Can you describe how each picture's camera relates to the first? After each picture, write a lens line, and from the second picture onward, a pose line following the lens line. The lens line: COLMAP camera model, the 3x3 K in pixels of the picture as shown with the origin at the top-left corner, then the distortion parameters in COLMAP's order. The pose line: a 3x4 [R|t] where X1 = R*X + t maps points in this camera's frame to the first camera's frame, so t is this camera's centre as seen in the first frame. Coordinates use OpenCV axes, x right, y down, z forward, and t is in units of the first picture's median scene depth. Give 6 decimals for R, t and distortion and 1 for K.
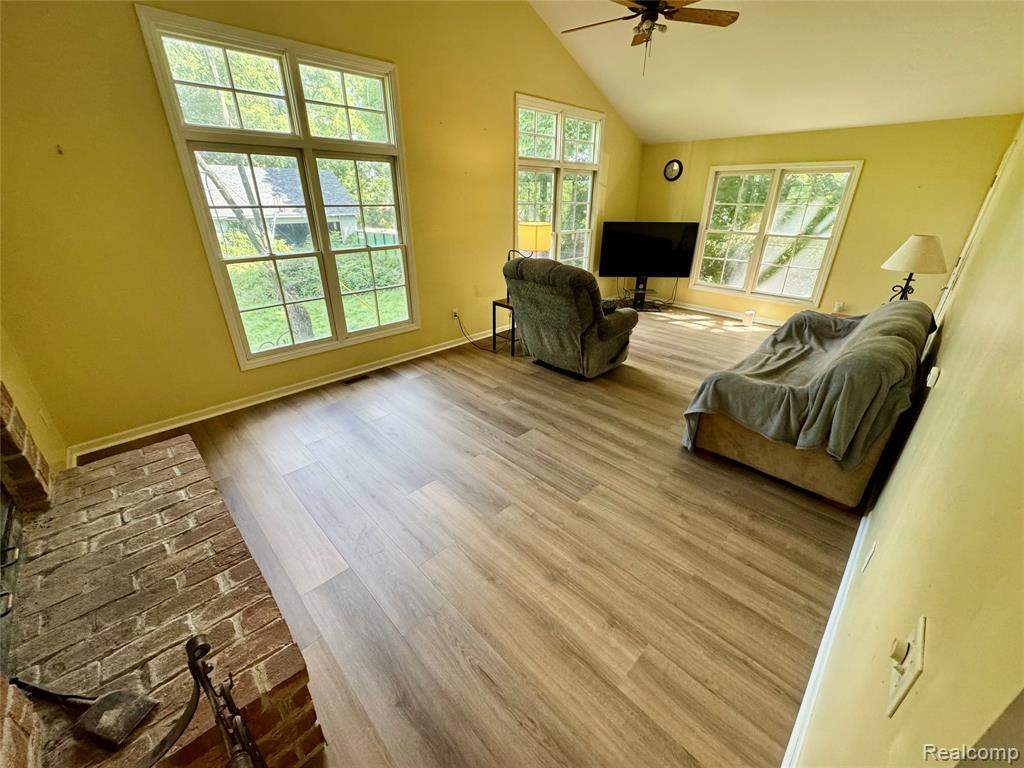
lens RADIAL K [[408.7, 0, 509.3], [0, 408.7, 381.9], [0, 0, 1]] dist [0.001033, 0.000089]
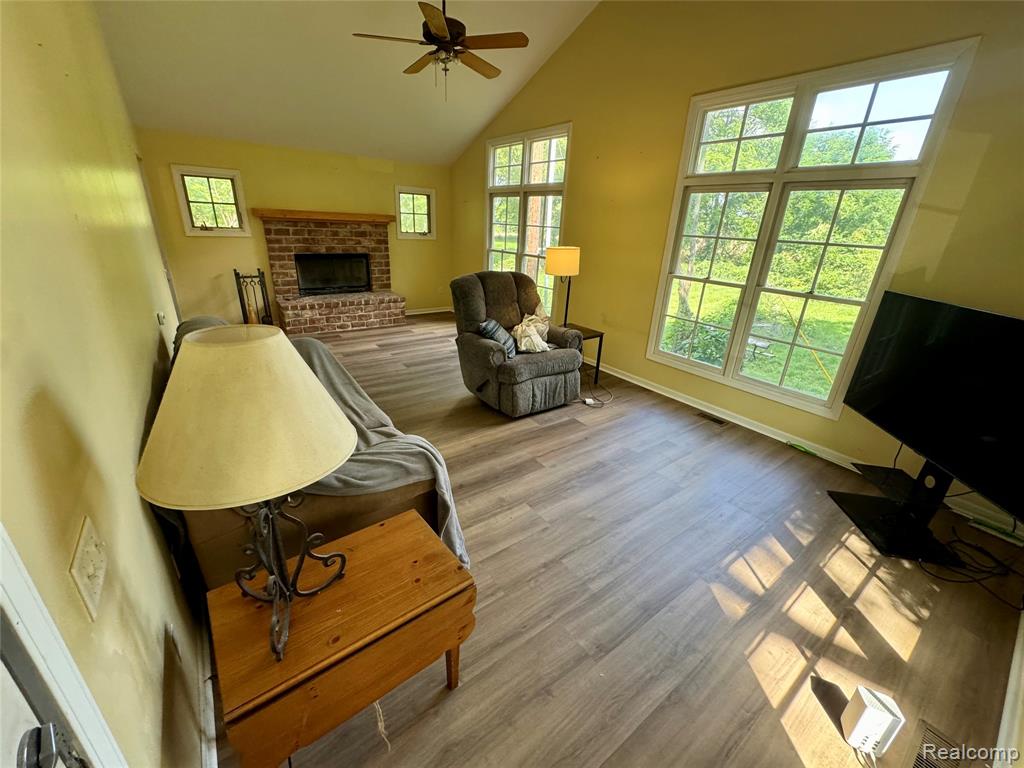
lens RADIAL K [[408.7, 0, 509.3], [0, 408.7, 381.9], [0, 0, 1]] dist [0.001033, 0.000089]
pose [[-0.139165, 0.361060, -0.922100, 0.806201], [-0.443347, 0.809911, 0.384041, -0.334457], [0.885481, 0.462256, 0.047364, 0.740509]]
